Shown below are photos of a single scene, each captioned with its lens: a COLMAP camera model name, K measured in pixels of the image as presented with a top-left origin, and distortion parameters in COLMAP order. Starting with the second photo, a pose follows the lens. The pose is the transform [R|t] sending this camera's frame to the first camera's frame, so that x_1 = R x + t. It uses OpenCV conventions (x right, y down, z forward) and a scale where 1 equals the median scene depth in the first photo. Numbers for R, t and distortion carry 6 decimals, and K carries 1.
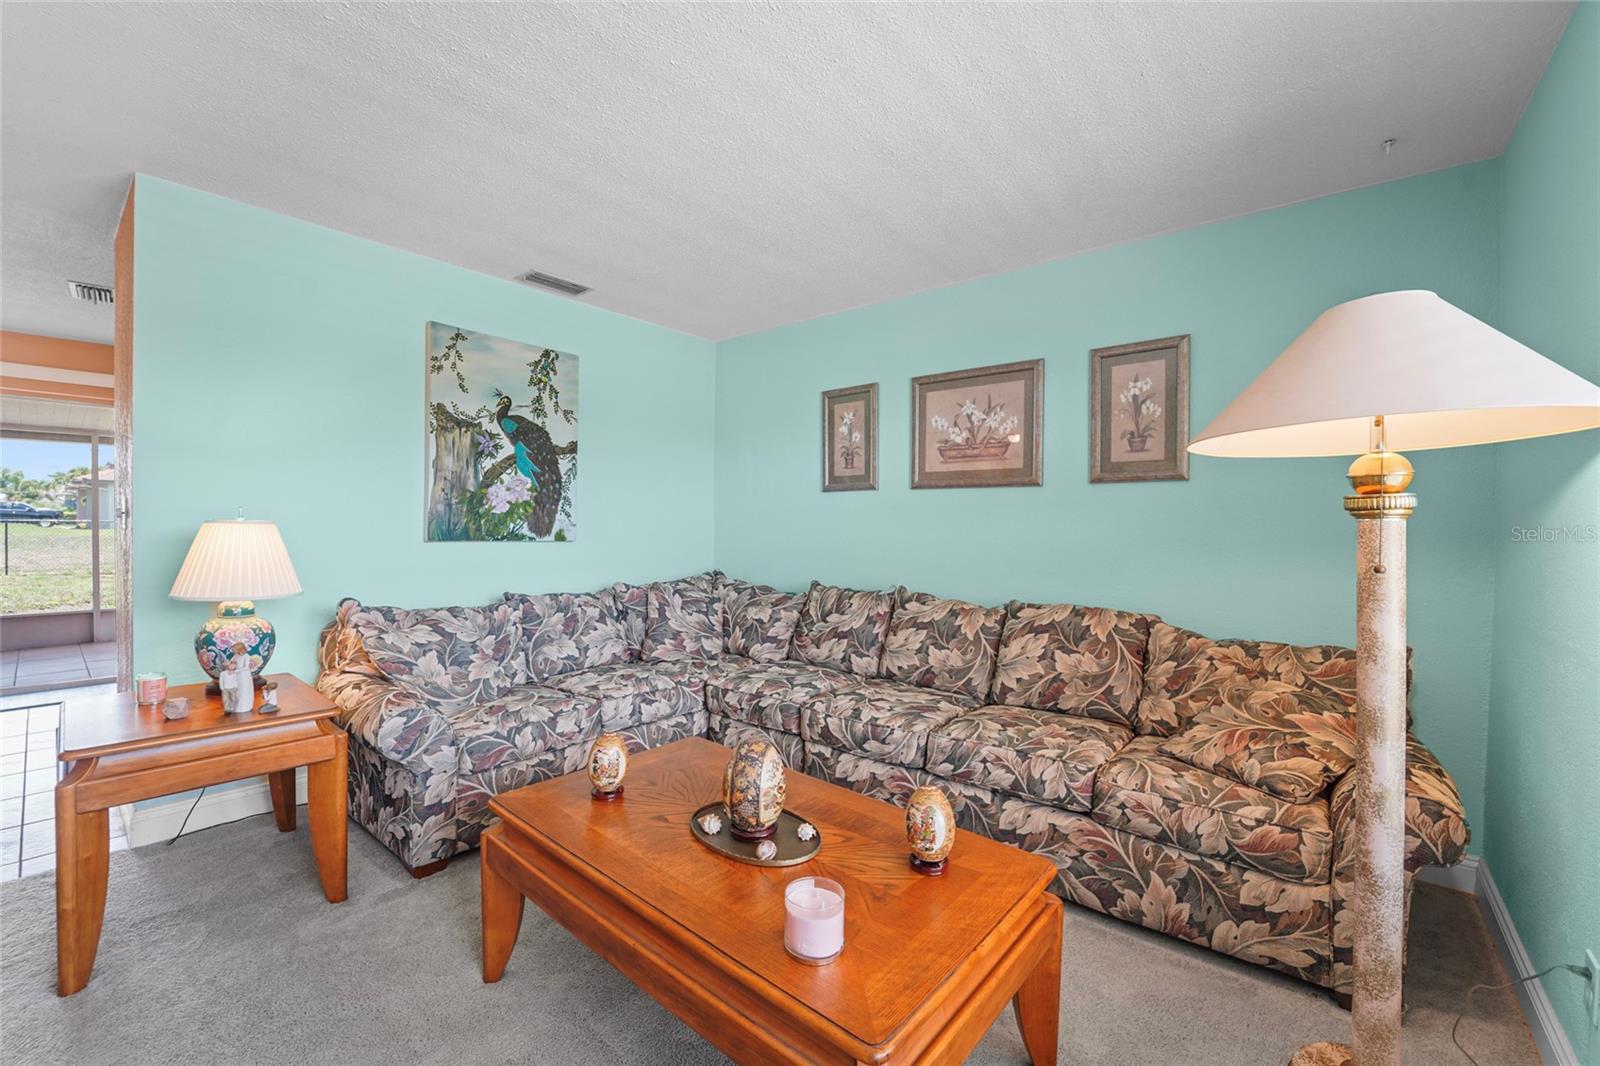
lens RADIAL K [[660.6, 0, 800.0], [0, 660.6, 533.0], [0, 0, 1]] dist [-0.015249, 0.000069]
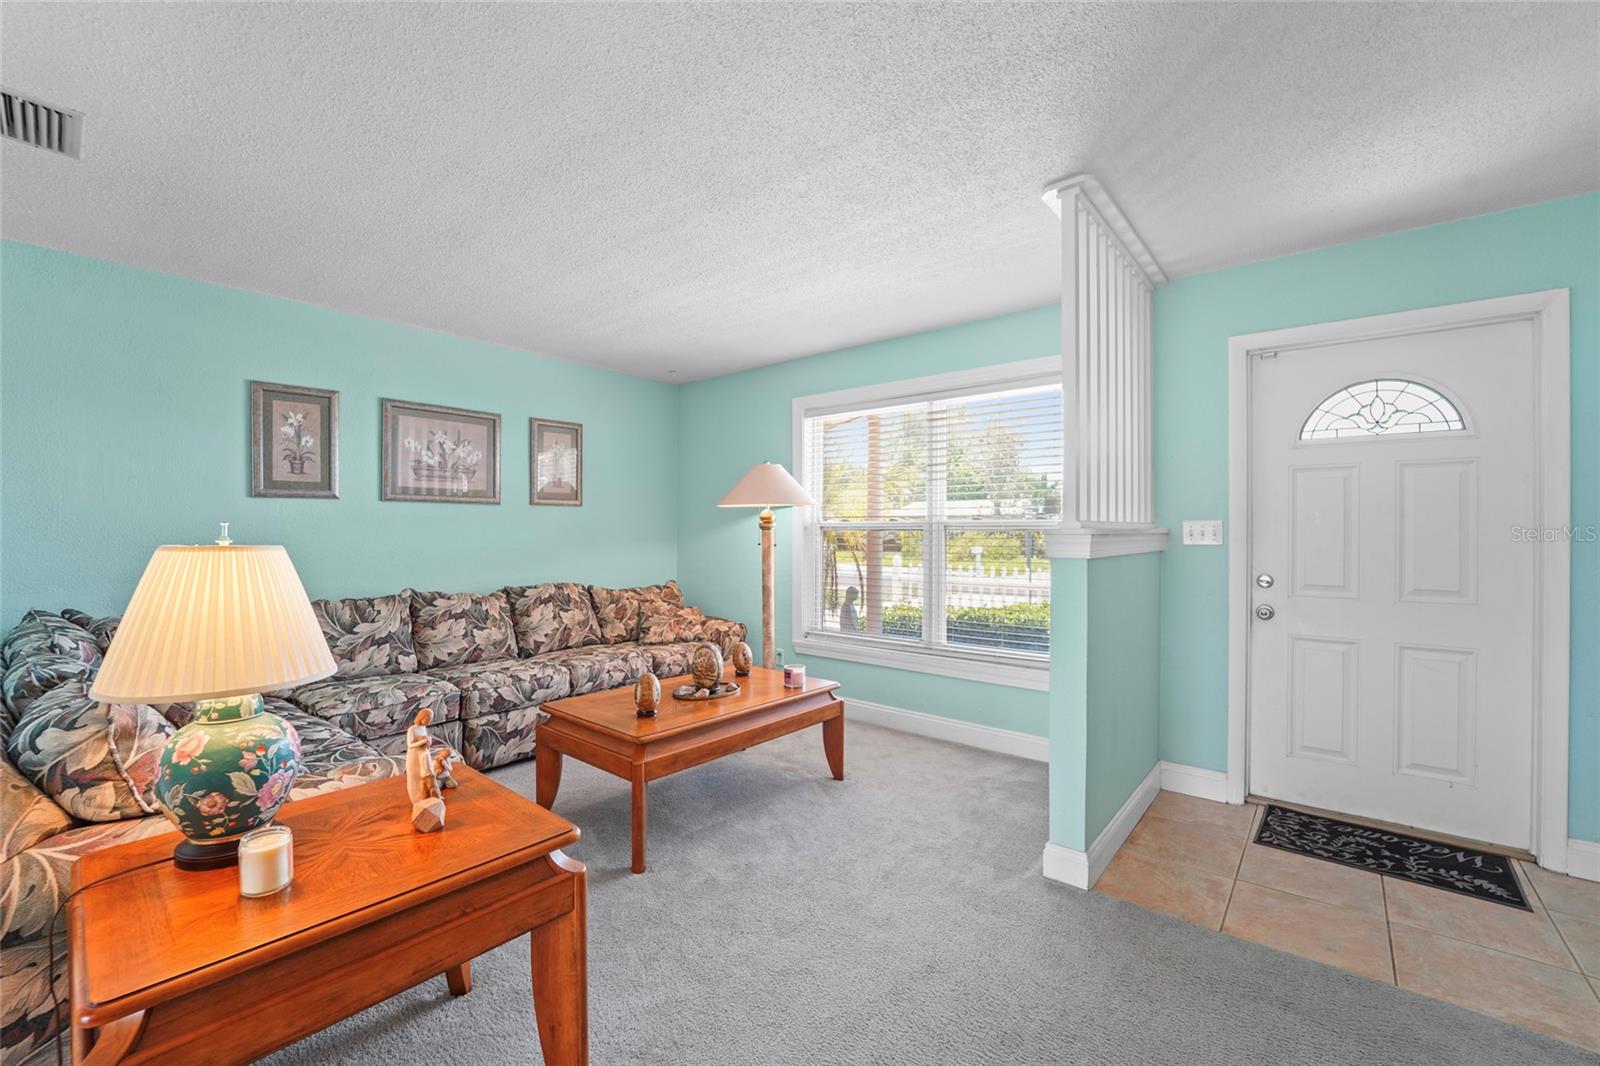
lens RADIAL K [[653.2, 0, 802.8], [0, 653.2, 529.7], [0, 0, 1]] dist [-0.022698, -0.000078]
pose [[-0.014353, -0.009257, 0.999854, -0.977537], [0.014051, 0.999857, 0.009459, -0.021006], [-0.999798, 0.014185, -0.014221, 0.357641]]
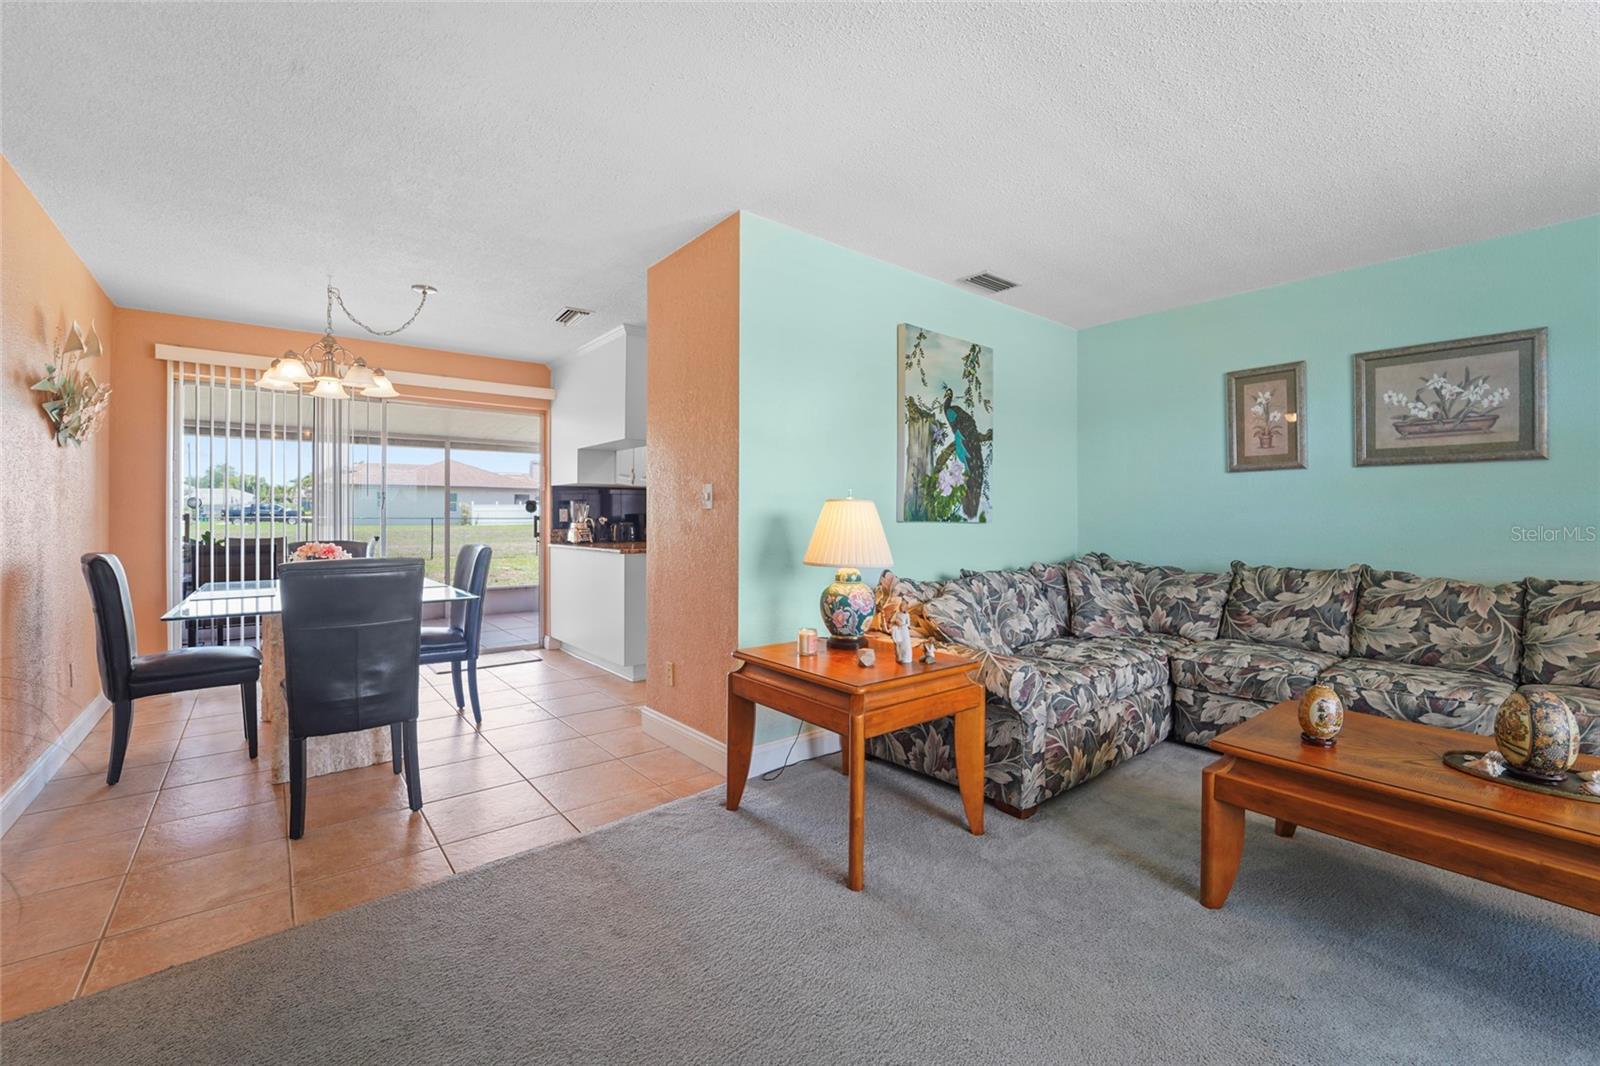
lens RADIAL K [[669.4, 0, 795.8], [0, 669.4, 511.7], [0, 0, 1]] dist [-0.022321, 0.000214]
pose [[0.981541, -0.009641, -0.191007, -0.503365], [0.005434, 0.999731, -0.022534, 0.019525], [0.191173, 0.021080, 0.981330, -0.130297]]
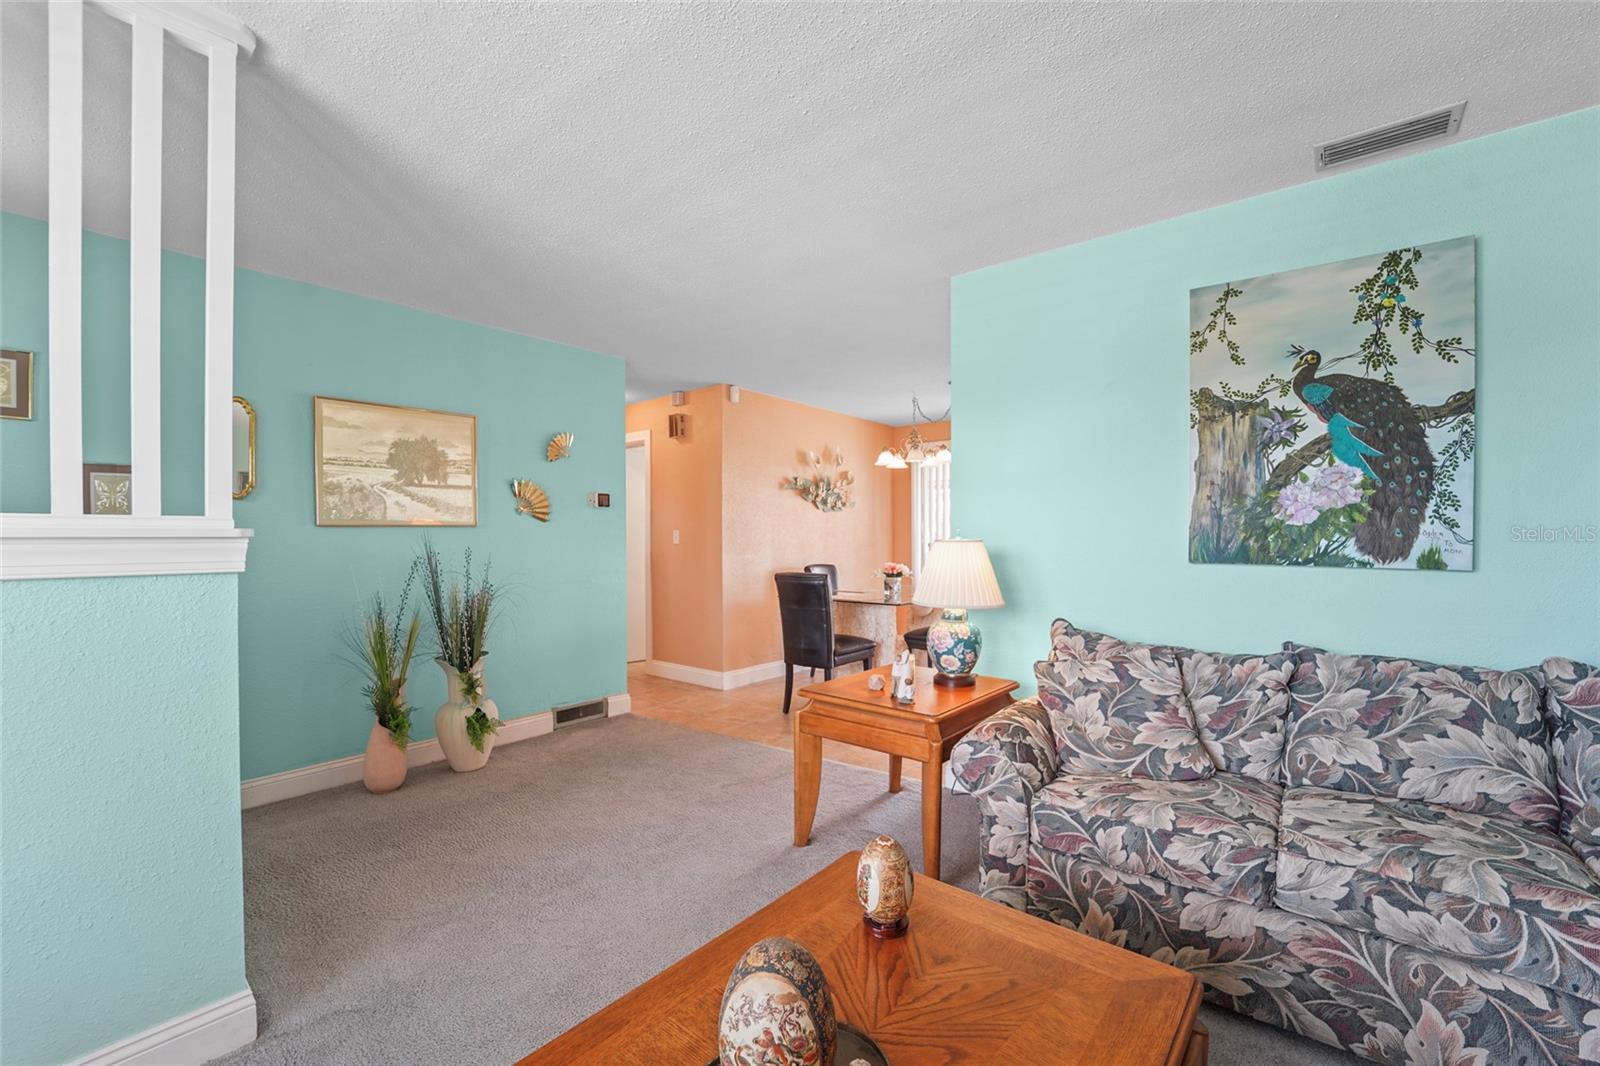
lens RADIAL K [[654.8, 0, 795.5], [0, 654.8, 542.6], [0, 0, 1]] dist [-0.020806, -0.000001]
pose [[0.004428, -0.003284, -0.999985, 0.218030], [-0.010089, 0.999944, -0.003328, -0.004422], [0.999939, 0.010103, 0.004395, 0.487875]]
